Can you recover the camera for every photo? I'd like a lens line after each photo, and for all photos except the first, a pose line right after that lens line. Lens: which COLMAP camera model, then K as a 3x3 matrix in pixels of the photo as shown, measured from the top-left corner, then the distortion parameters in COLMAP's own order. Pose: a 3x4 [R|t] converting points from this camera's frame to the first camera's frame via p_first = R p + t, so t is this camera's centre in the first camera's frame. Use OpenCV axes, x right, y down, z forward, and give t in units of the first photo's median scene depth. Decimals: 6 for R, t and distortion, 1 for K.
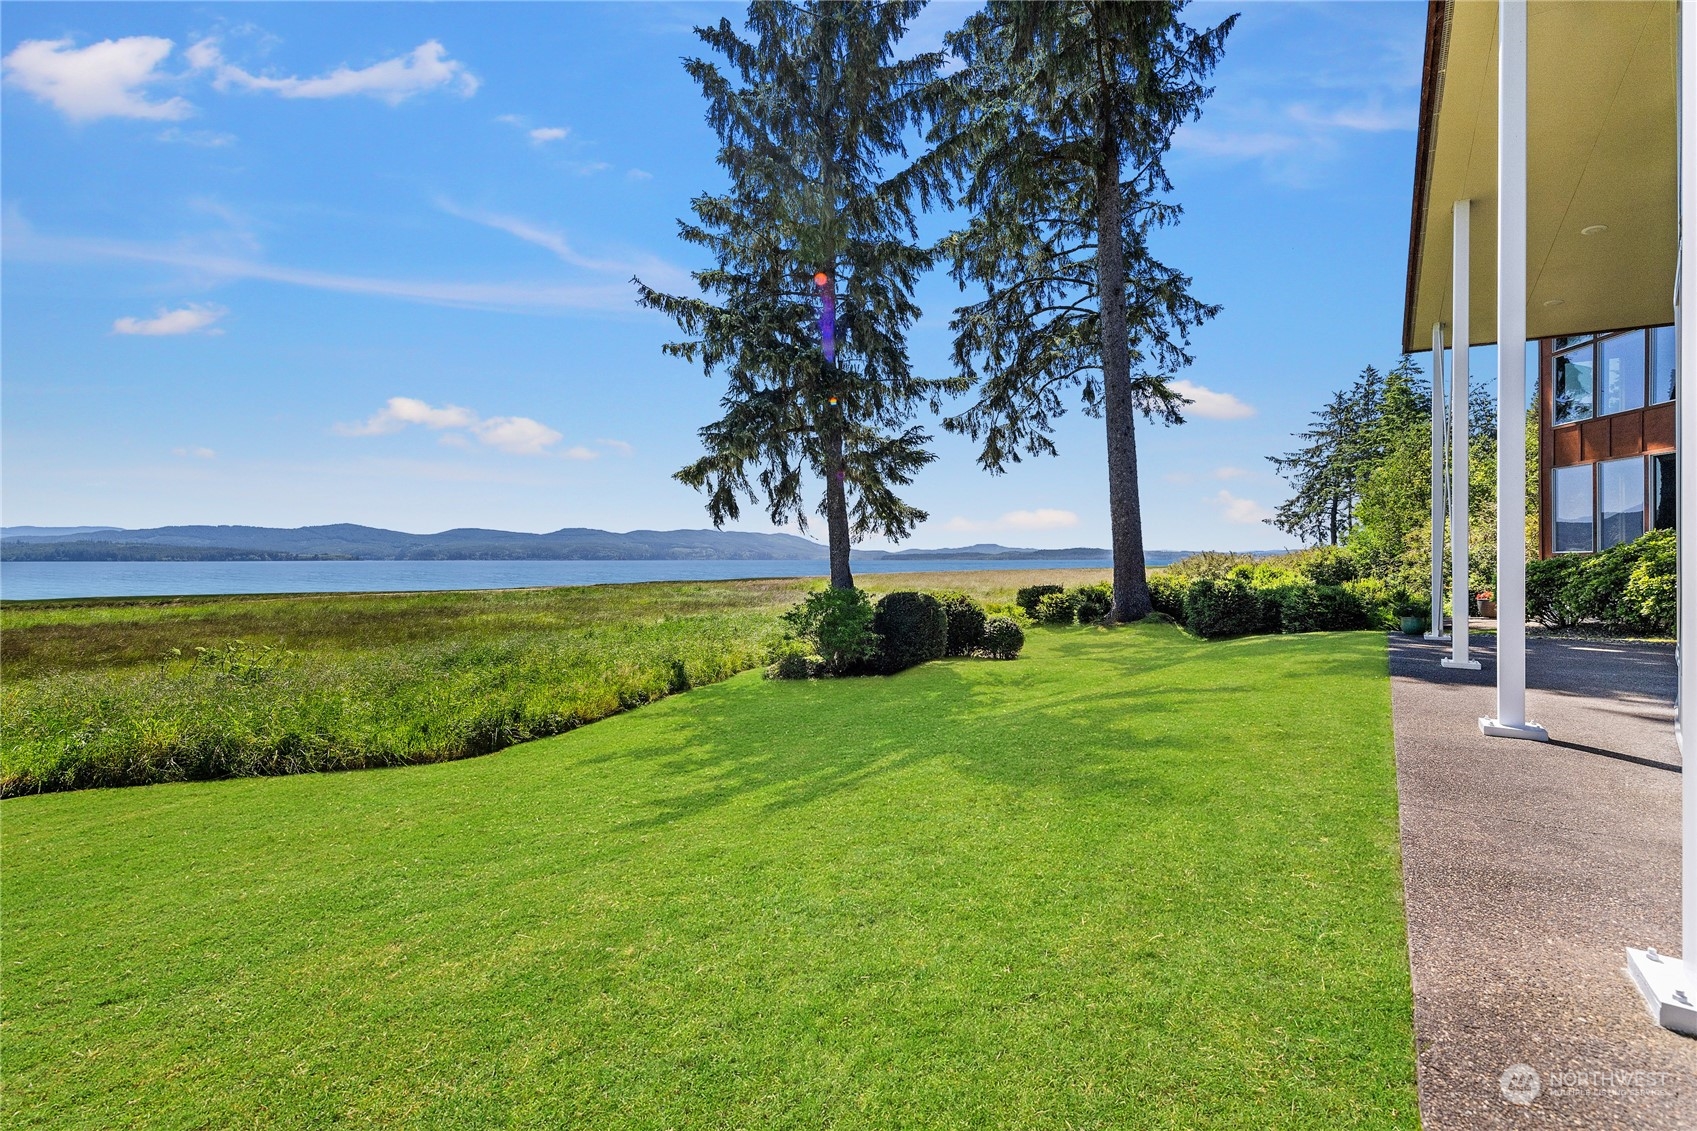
lens RADIAL K [[685.5, 0, 855.6], [0, 685.5, 558.5], [0, 0, 1]] dist [-0.000677, -0.000043]
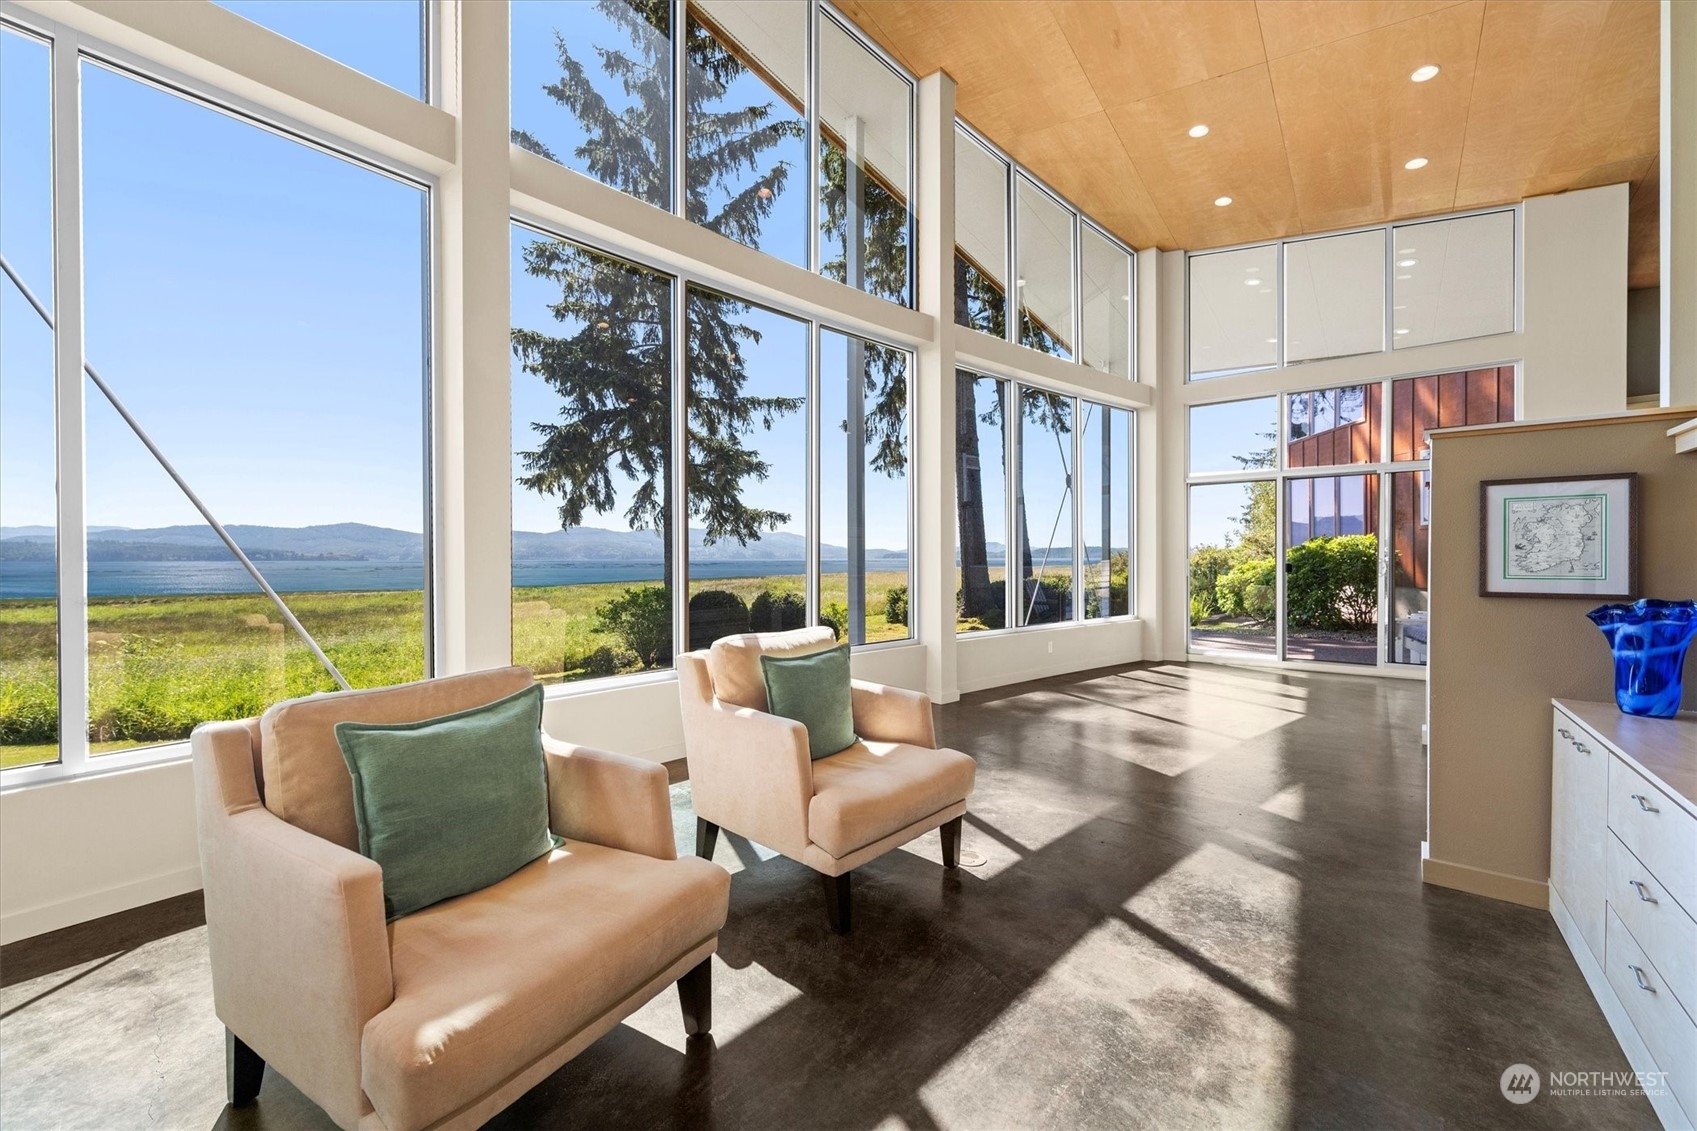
lens RADIAL K [[685.5, 0, 855.6], [0, 685.5, 558.5], [0, 0, 1]] dist [-0.000677, -0.000043]
pose [[0.999980, -0.001977, -0.006003, 0.263316], [0.001993, 0.999994, 0.002678, -0.006993], [0.005997, -0.002690, 0.999978, -0.100523]]
